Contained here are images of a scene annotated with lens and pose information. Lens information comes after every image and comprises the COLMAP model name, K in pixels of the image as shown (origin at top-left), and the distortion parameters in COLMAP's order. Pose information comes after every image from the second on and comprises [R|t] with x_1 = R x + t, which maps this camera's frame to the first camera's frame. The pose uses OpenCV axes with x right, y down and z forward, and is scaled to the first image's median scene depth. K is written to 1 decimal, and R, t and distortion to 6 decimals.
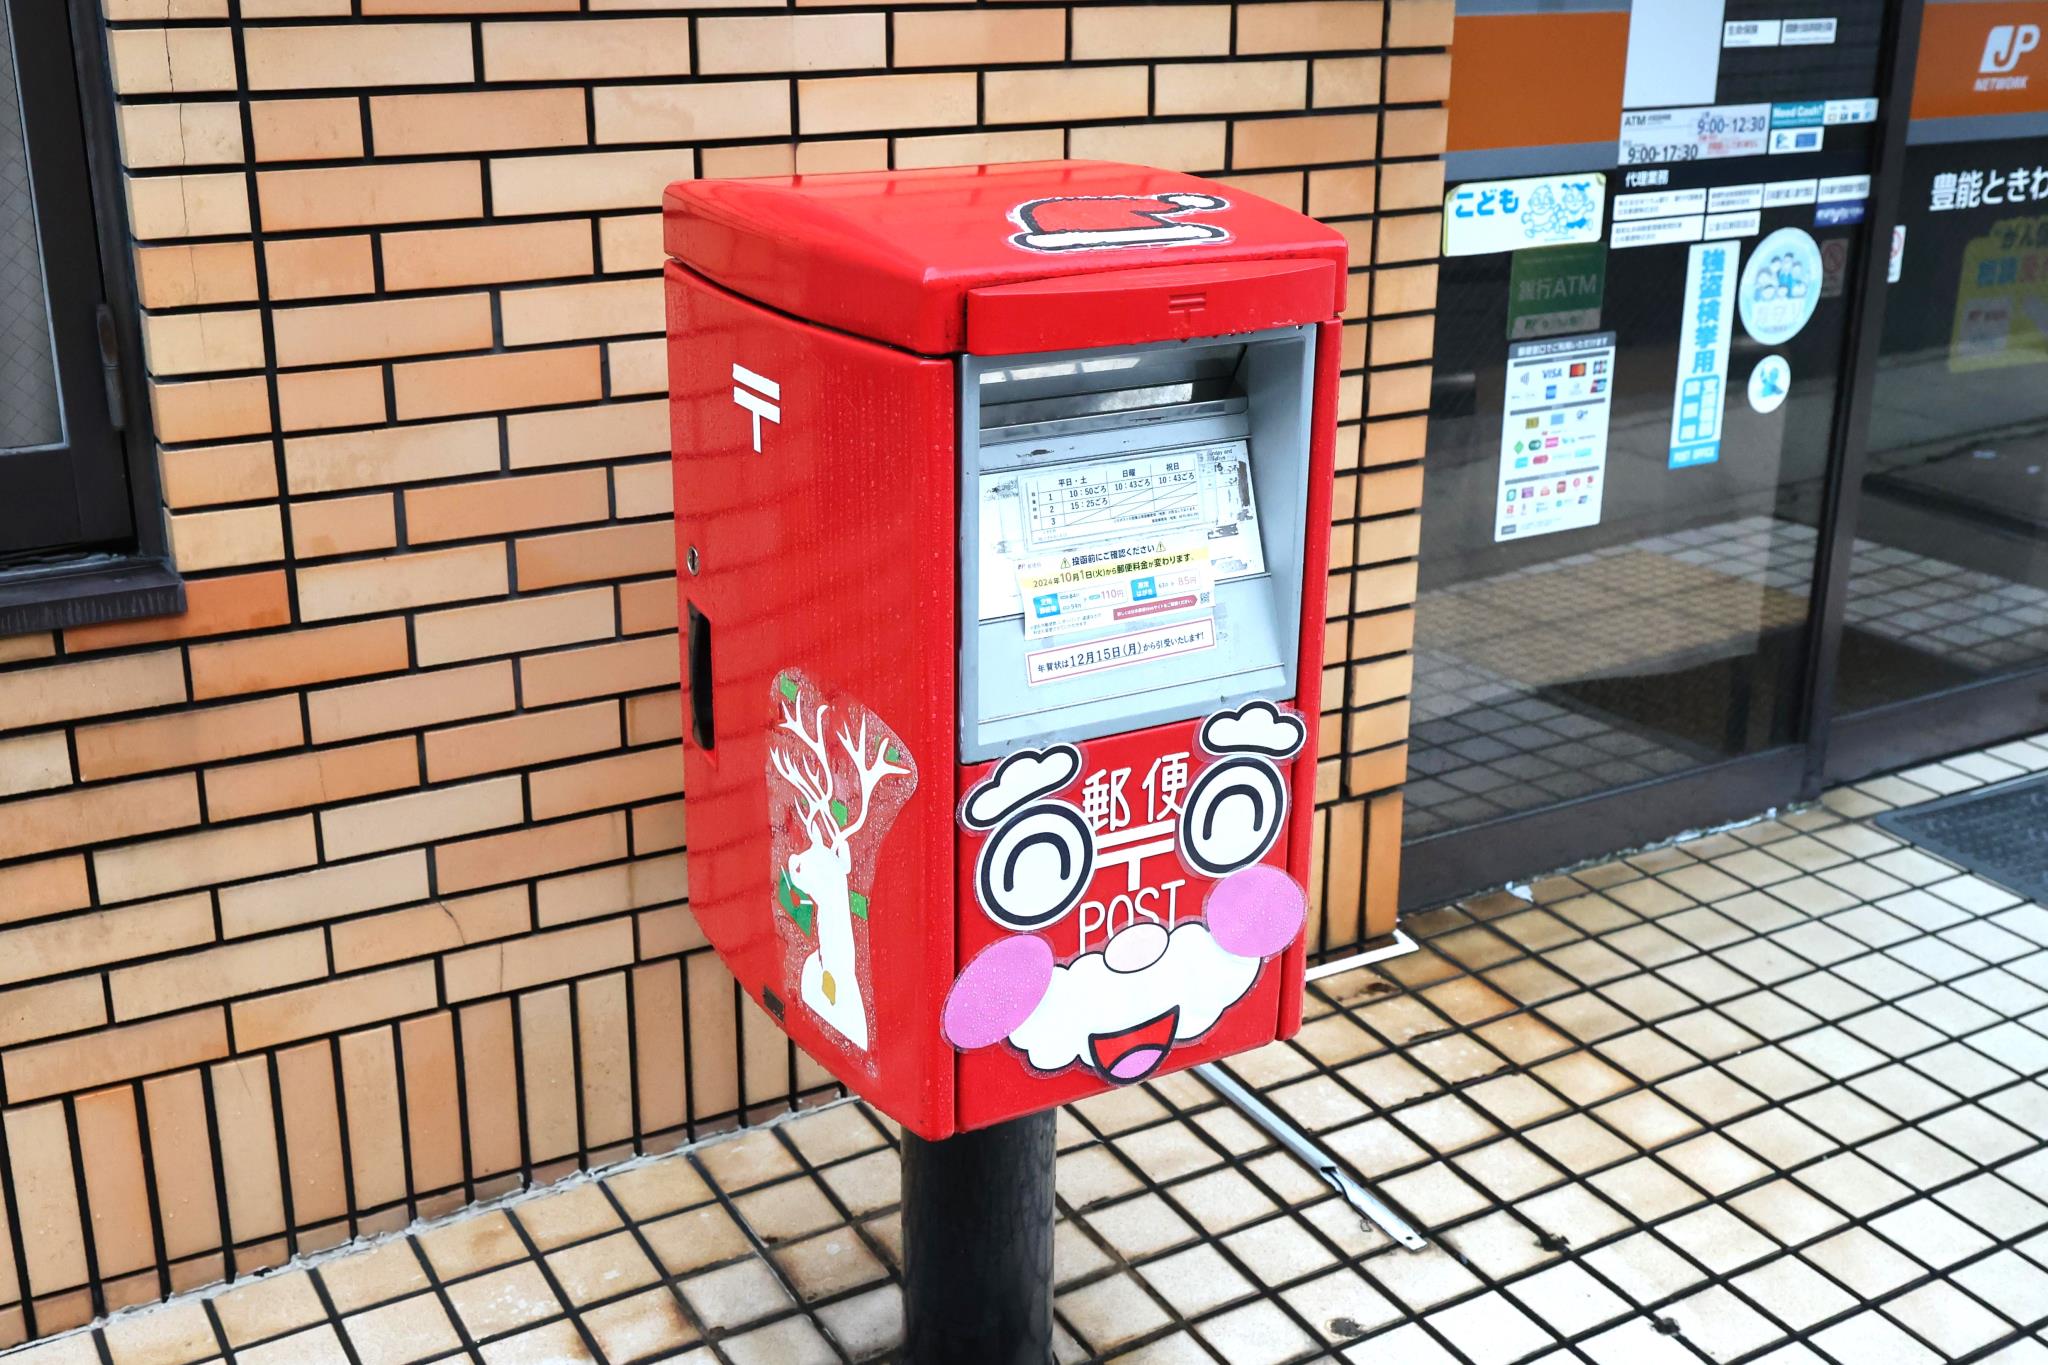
lens RADIAL K [[2229.5, 0, 1023.2], [0, 2229.5, 675.7], [0, 0, 1]] dist [0.029712, 0.000000]
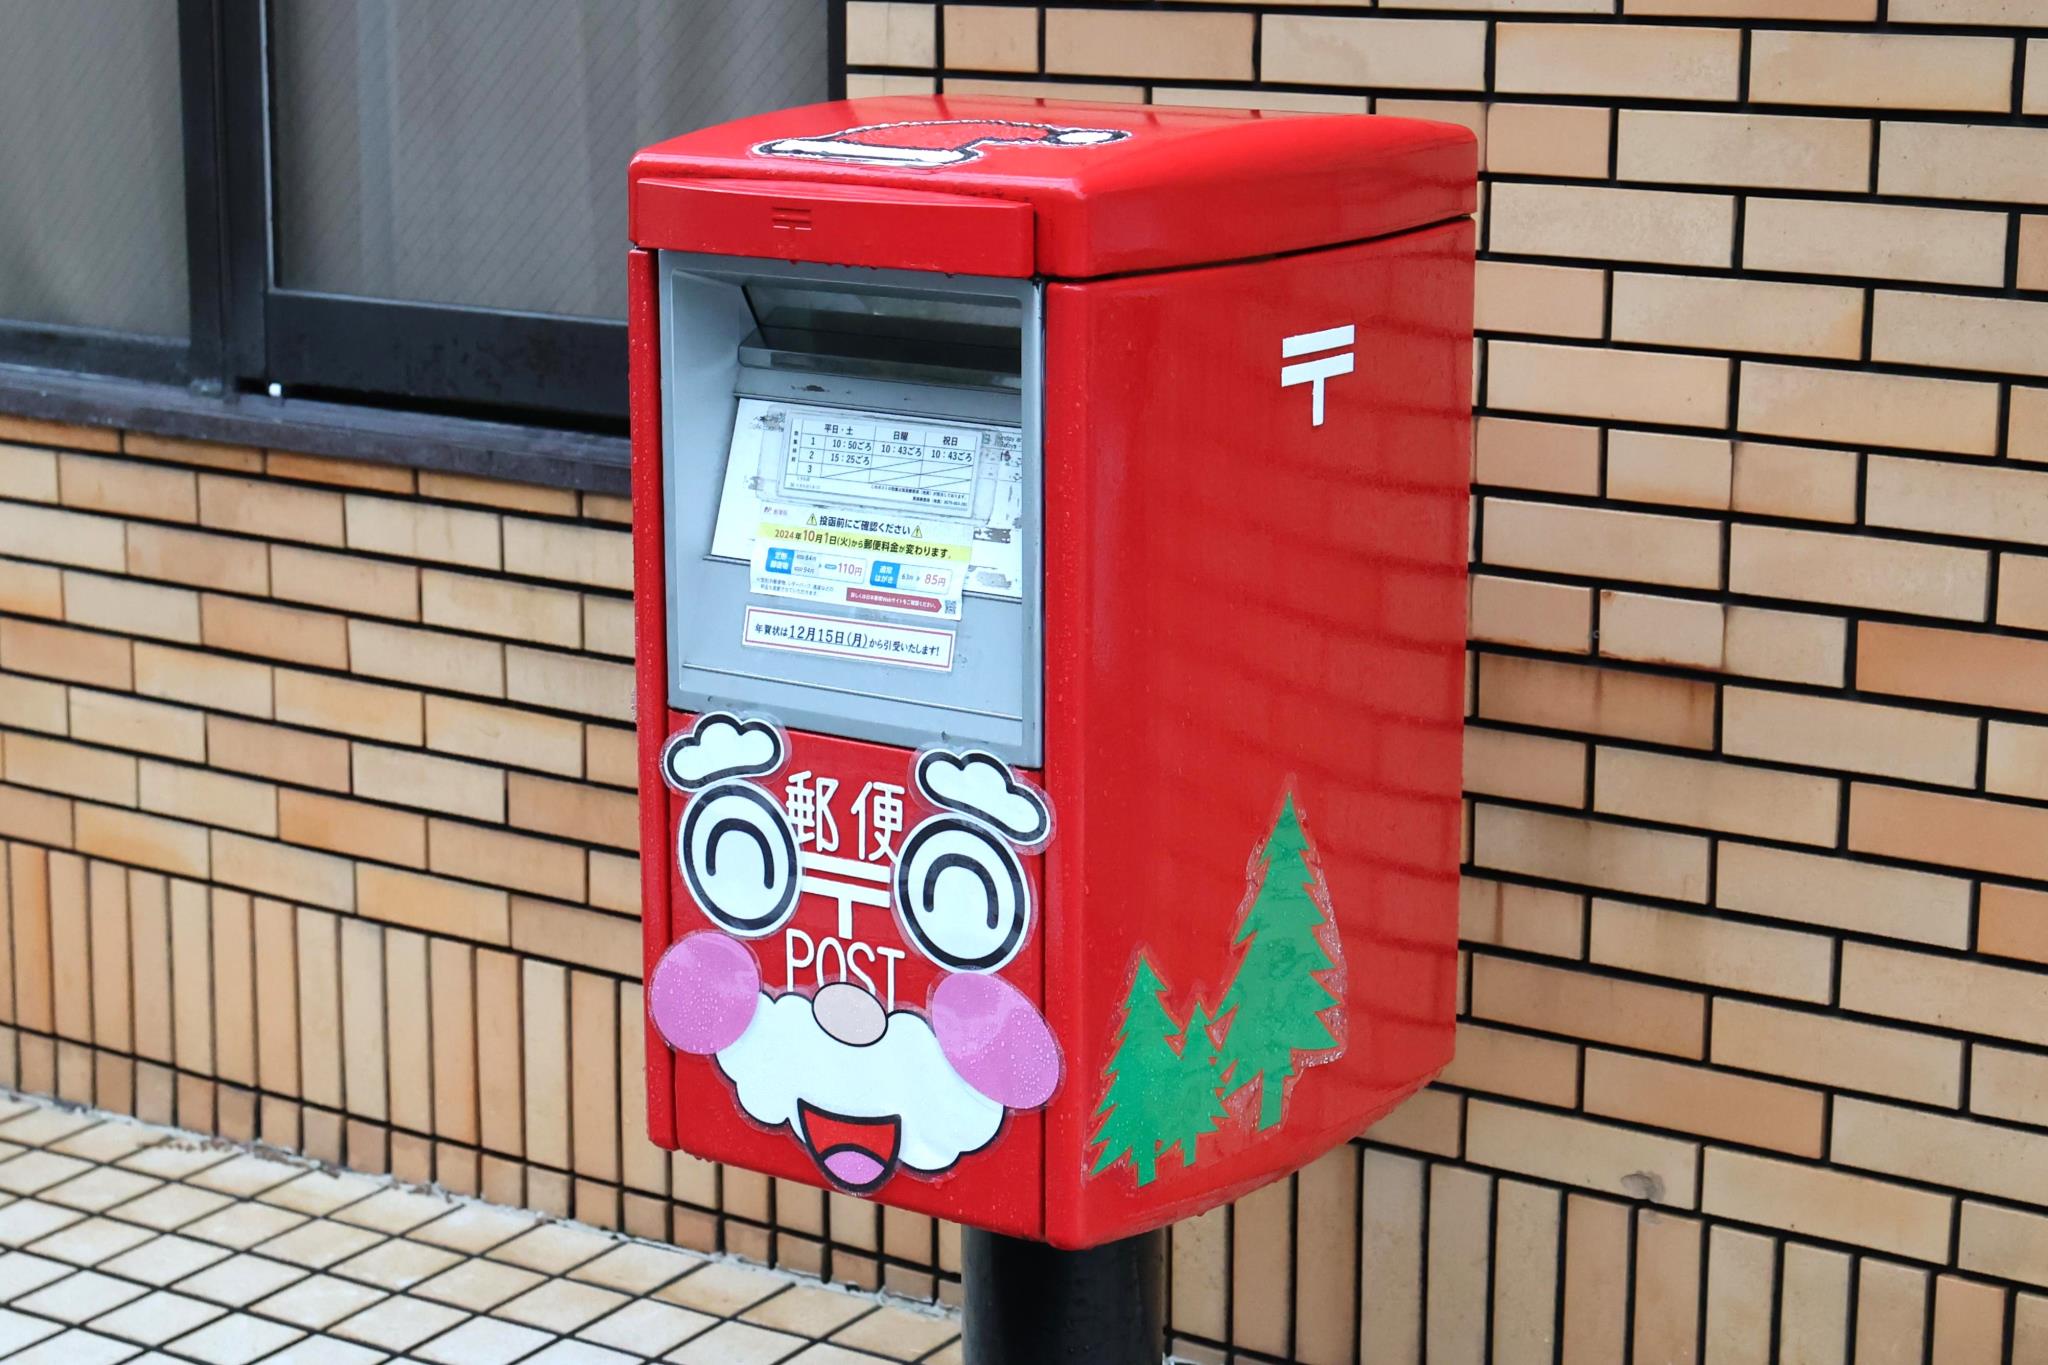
lens RADIAL K [[3730.9, 0, 1023.6], [0, 3730.9, 683.0], [0, 0, 1]] dist [0.074666, 0.000000]
pose [[0.446708, 0.195507, -0.873057, 1.290129], [-0.301781, 0.951570, 0.058680, -0.096624], [0.842247, 0.237259, 0.484074, 0.369357]]
